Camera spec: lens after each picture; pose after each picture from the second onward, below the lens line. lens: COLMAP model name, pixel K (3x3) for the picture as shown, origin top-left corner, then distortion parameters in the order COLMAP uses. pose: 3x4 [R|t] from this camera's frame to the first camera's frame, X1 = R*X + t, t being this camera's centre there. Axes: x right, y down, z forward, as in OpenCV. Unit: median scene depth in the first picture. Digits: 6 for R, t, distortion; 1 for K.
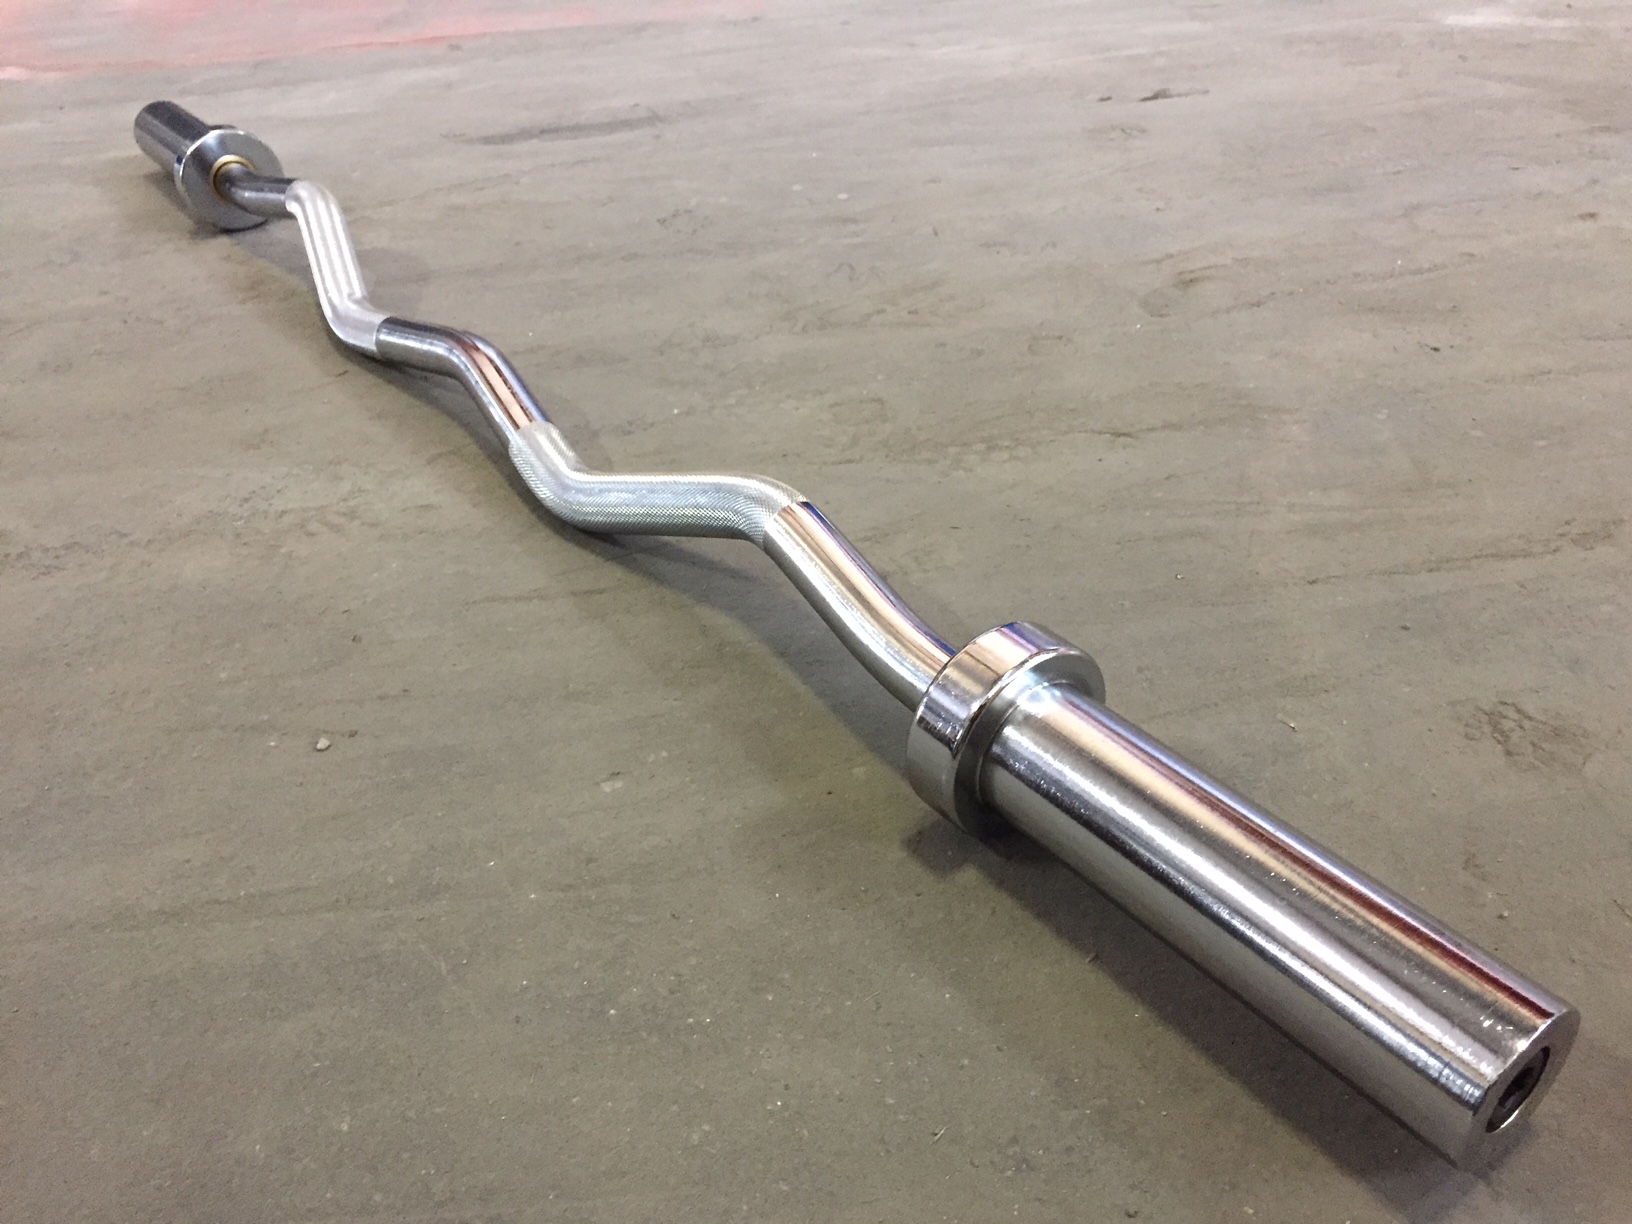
lens RADIAL K [[1382.6, 0, 816.0], [0, 1382.6, 612.0], [0, 0, 1]] dist [-0.000426, -0.001295]
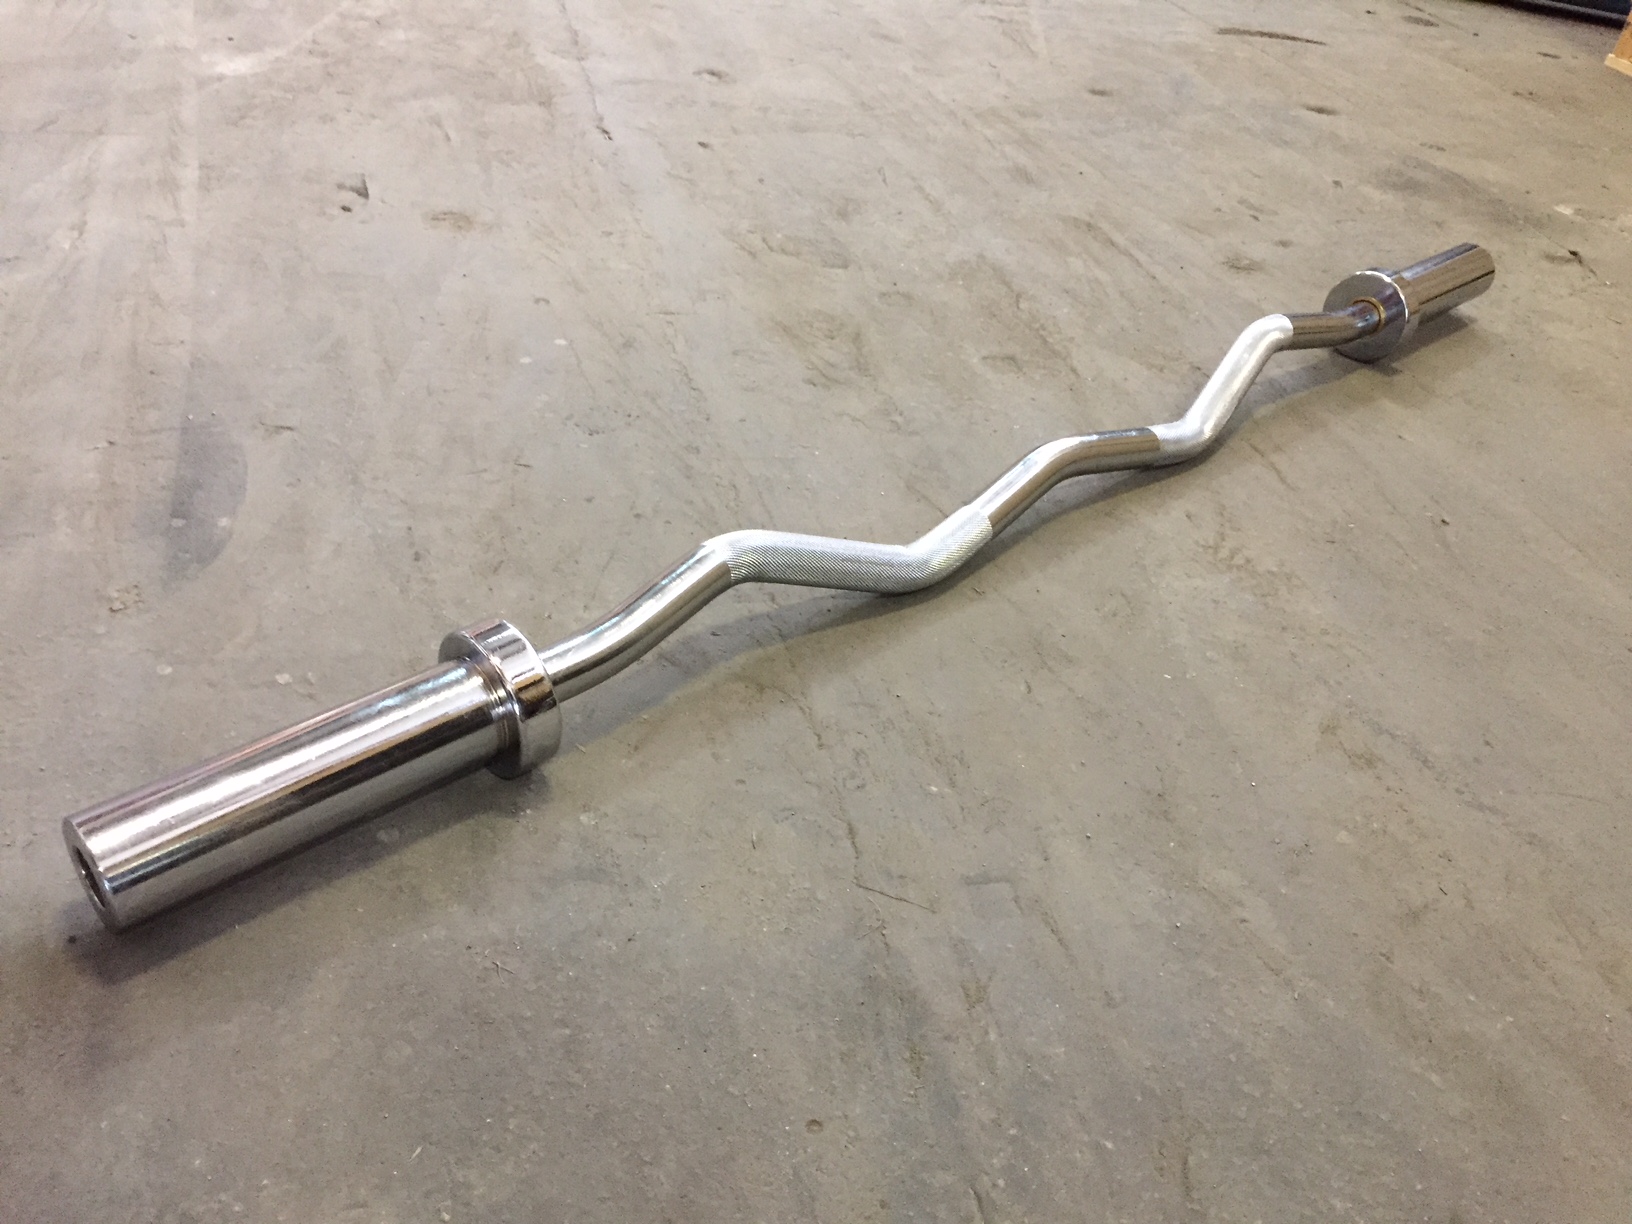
lens RADIAL K [[1382.6, 0, 816.0], [0, 1382.6, 612.0], [0, 0, 1]] dist [-0.000426, -0.001295]
pose [[-0.125684, -0.543446, 0.829982, -1.373520], [0.480891, 0.698382, 0.530101, -0.880653], [-0.867725, 0.465756, 0.173563, 1.102264]]
